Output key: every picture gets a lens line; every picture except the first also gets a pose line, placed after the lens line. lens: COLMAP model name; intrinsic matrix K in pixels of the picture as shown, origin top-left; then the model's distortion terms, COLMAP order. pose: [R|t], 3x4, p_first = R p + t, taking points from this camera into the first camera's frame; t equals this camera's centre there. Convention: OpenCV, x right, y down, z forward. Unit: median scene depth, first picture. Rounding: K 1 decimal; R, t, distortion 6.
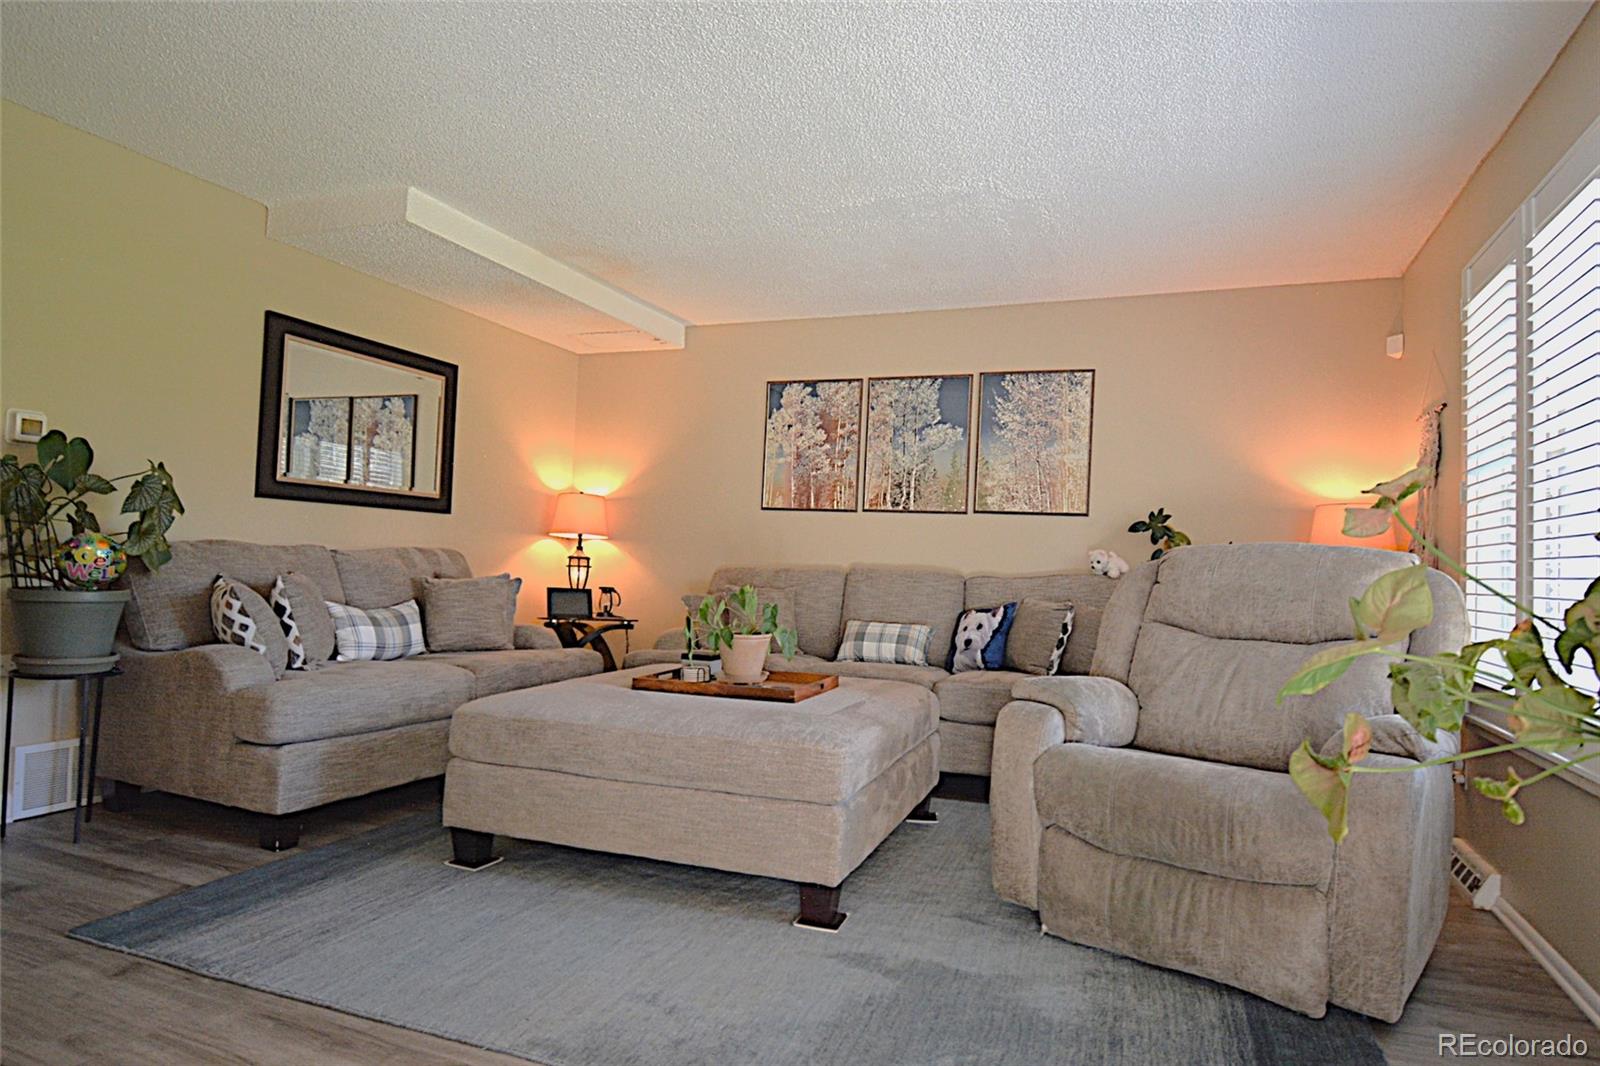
lens RADIAL K [[891.6, 0, 808.3], [0, 891.6, 531.3], [0, 0, 1]] dist [0.006034, -0.003177]
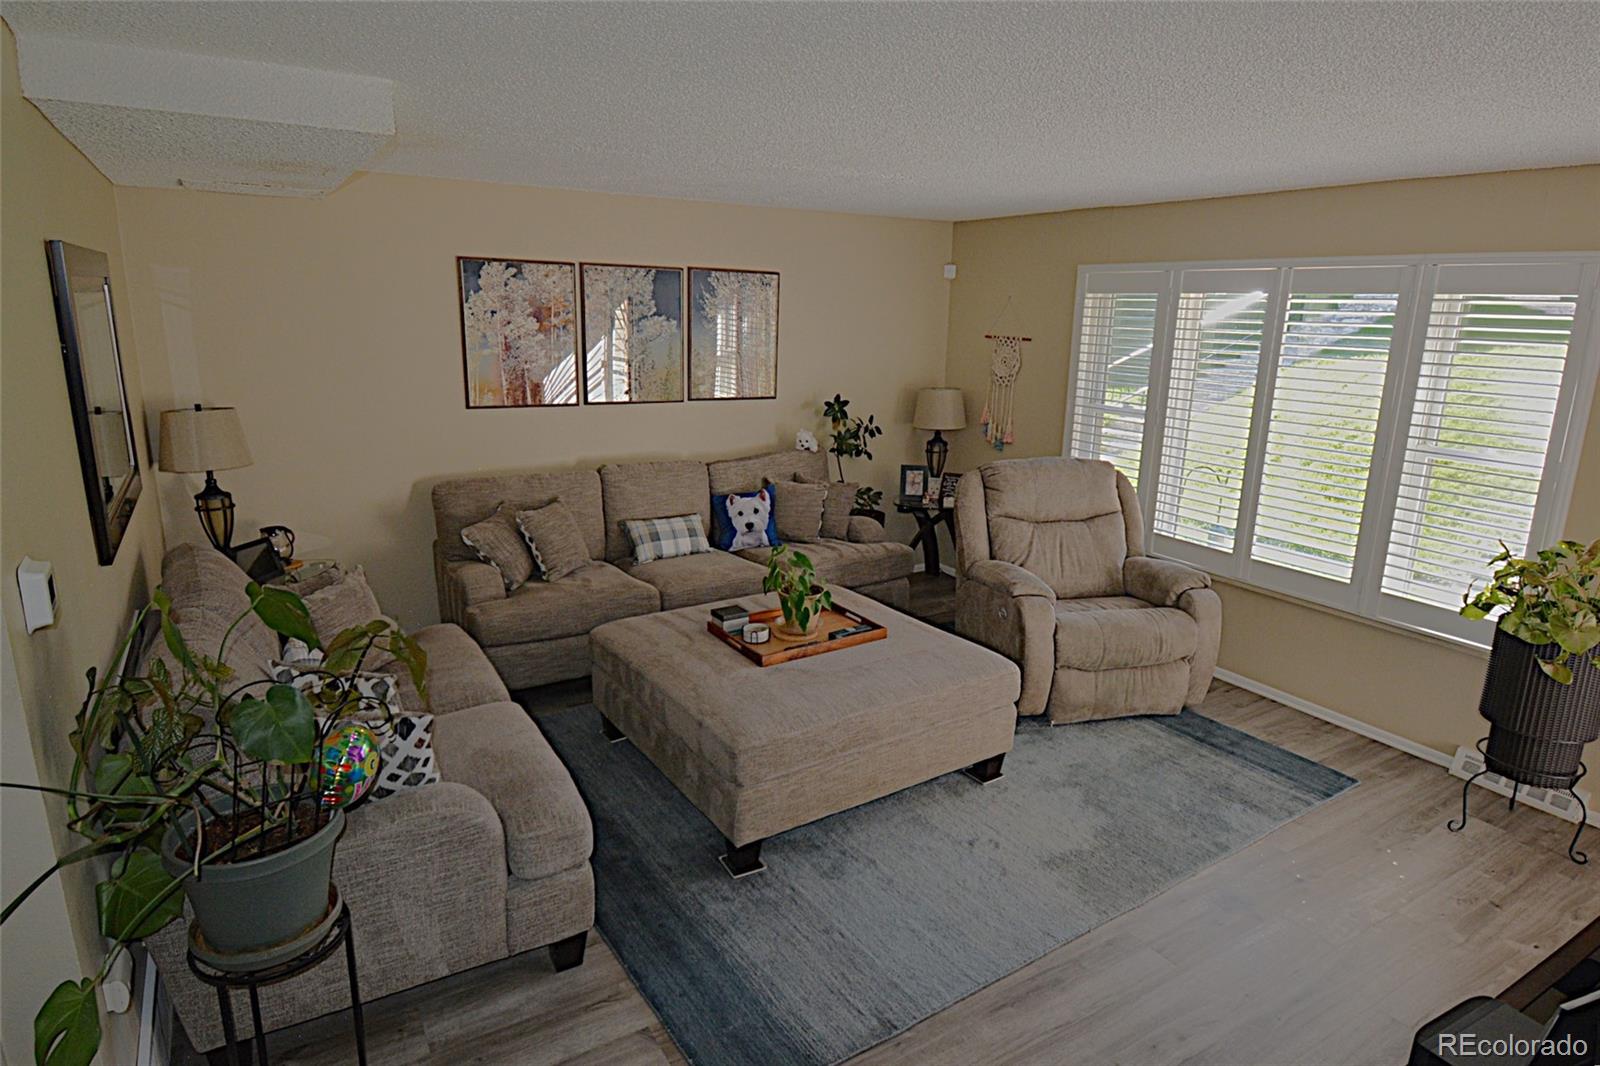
lens RADIAL K [[891.6, 0, 801.2], [0, 891.6, 533.2], [0, 0, 1]] dist [0.006034, -0.003177]
pose [[0.613269, -0.216123, 0.759732, -0.586046], [-0.022176, 0.956748, 0.290070, -0.181999], [-0.789563, -0.194739, 0.581951, 0.213734]]
